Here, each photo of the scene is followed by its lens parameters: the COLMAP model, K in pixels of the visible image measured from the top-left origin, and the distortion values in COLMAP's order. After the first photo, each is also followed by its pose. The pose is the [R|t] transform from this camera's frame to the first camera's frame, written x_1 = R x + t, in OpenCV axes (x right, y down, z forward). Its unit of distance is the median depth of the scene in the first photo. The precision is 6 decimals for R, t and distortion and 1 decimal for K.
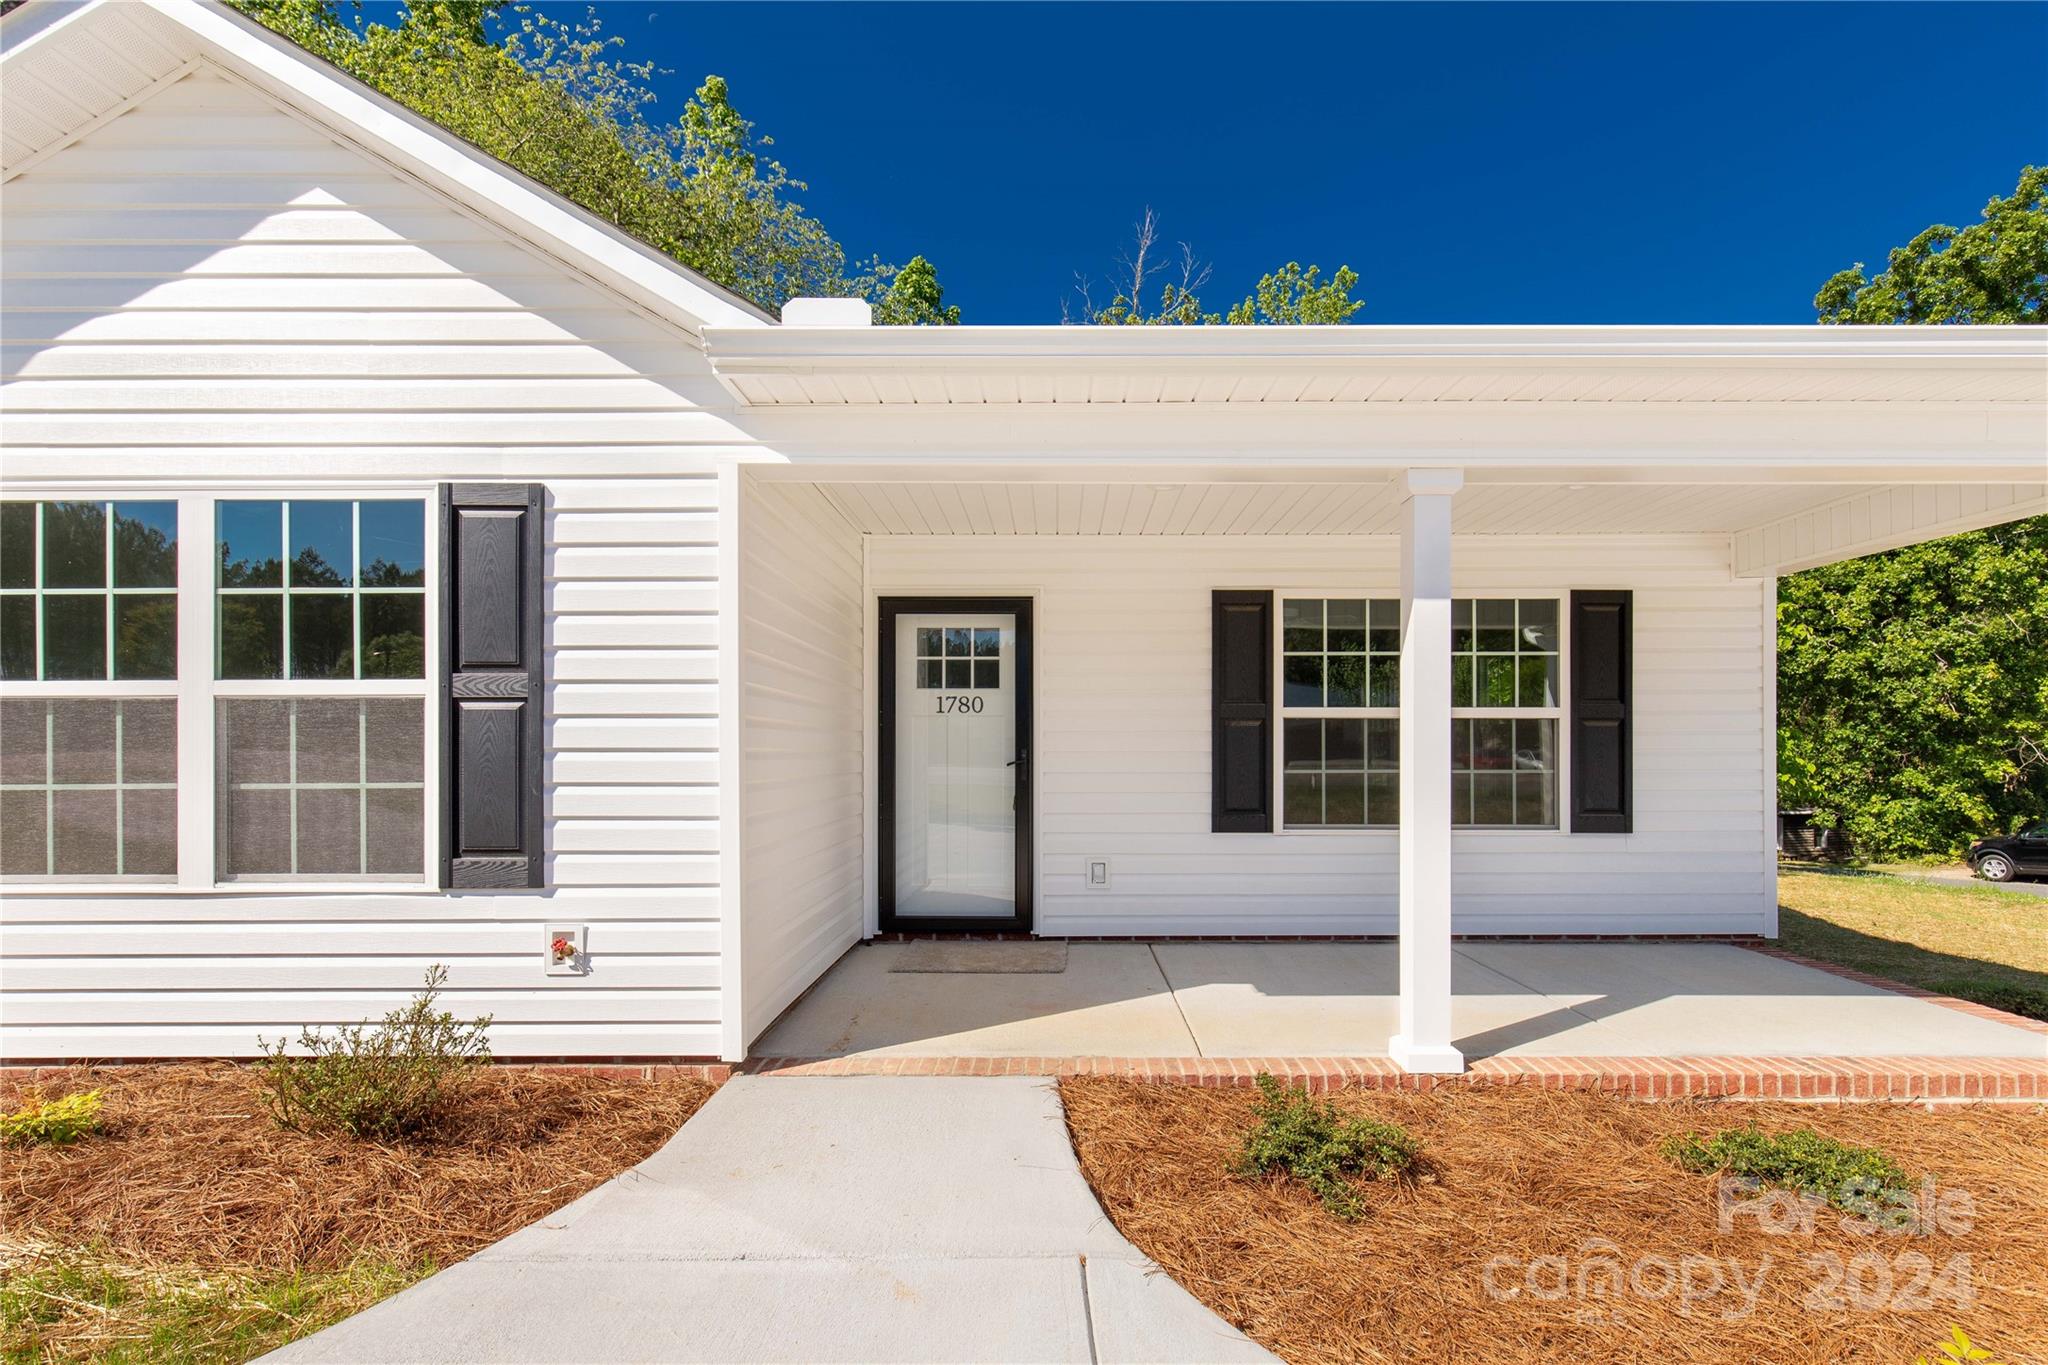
lens RADIAL K [[901.1, 0, 1024.1], [0, 901.1, 737.1], [0, 0, 1]] dist [0.003820, 0.000479]
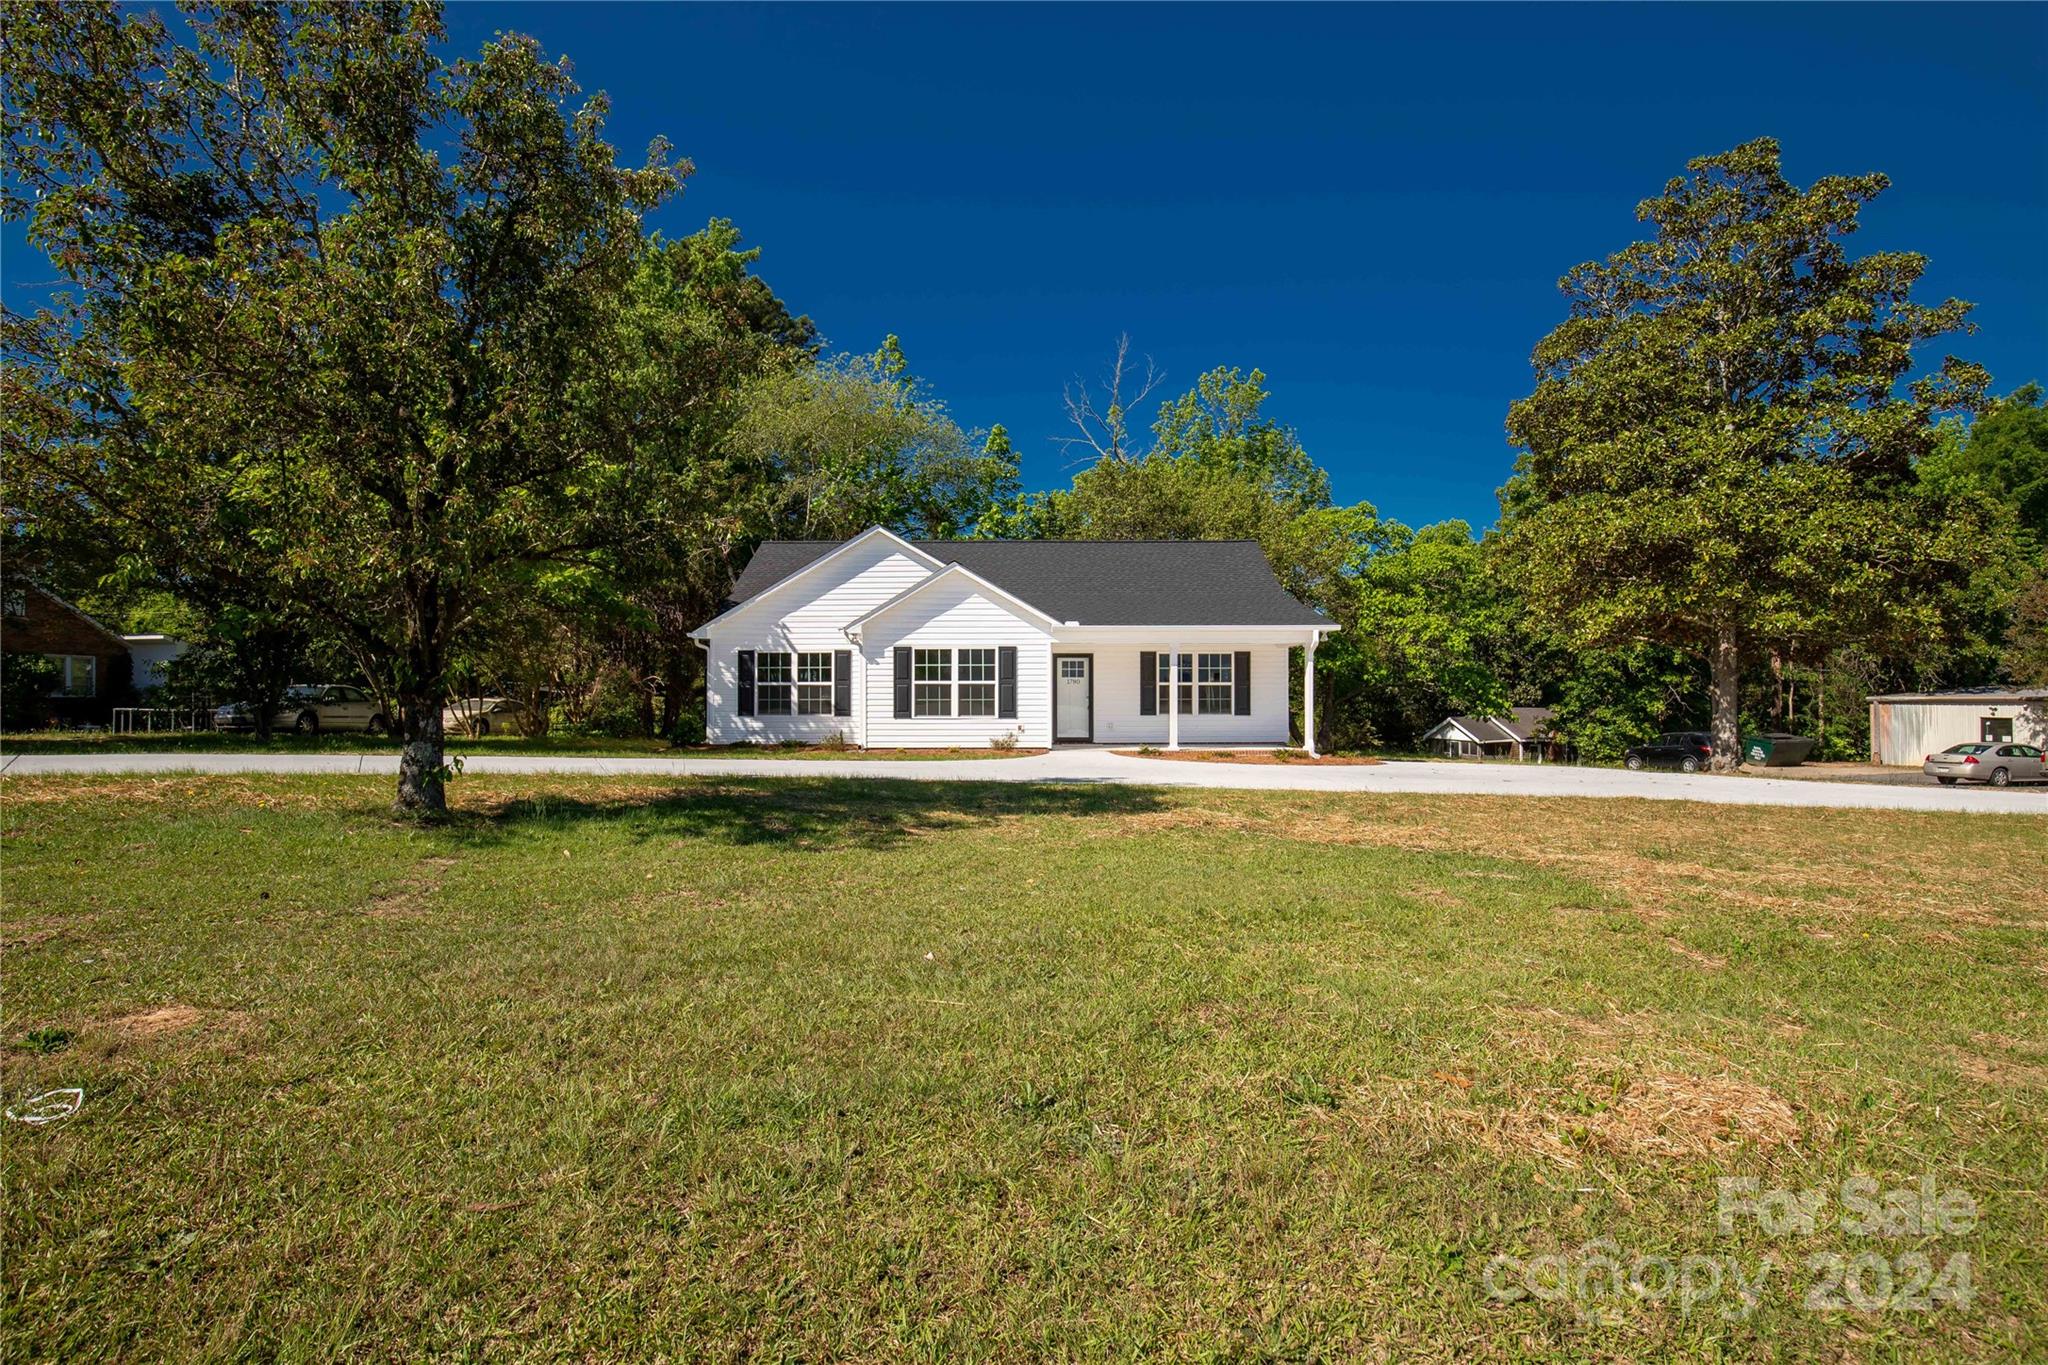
lens RADIAL K [[981.8, 0, 1025.0], [0, 981.8, 692.3], [0, 0, 1]] dist [-0.002942, 0.000150]
pose [[0.999443, -0.003289, 0.033216, -0.406699], [0.003076, 0.999974, 0.006458, -0.017791], [-0.033237, -0.006353, 0.999427, -3.063914]]
